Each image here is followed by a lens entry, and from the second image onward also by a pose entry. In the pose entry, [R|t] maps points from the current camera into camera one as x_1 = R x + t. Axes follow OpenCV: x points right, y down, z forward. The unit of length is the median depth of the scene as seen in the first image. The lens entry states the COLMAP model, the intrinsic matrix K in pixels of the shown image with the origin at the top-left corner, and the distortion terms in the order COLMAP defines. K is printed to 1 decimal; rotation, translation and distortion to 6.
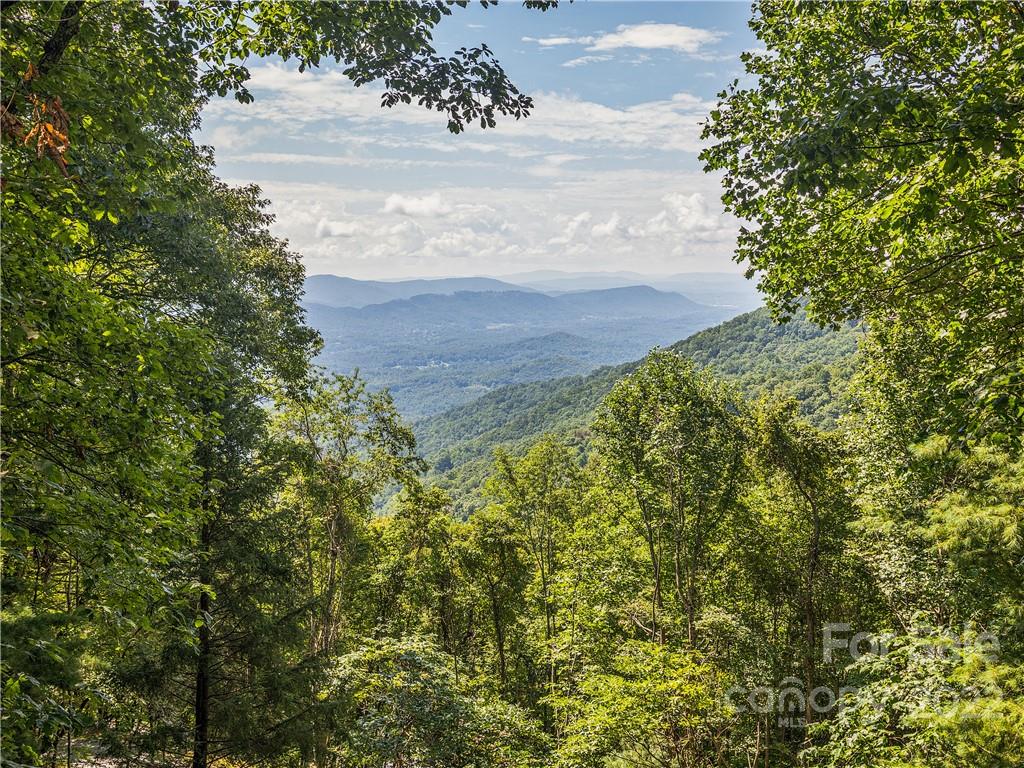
lens RADIAL K [[1394.1, 0, 516.1], [0, 1394.1, 379.9], [0, 0, 1]] dist [0.048693, 0.000000]
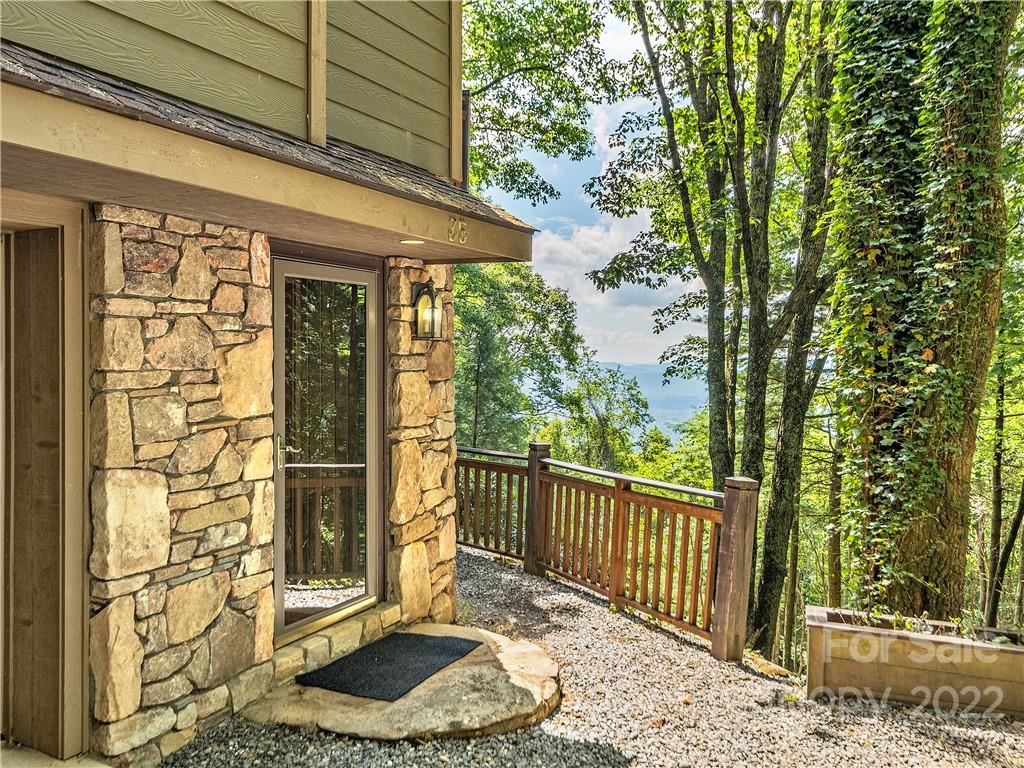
lens RADIAL K [[934.4, 0, 511.5], [0, 934.4, 386.2], [0, 0, 1]] dist [0.016934, 0.000000]
pose [[0.942695, 0.030158, -0.332289, 0.209525], [-0.047136, 0.997956, -0.043152, 0.100139], [0.330308, 0.056342, 0.942190, -0.283125]]
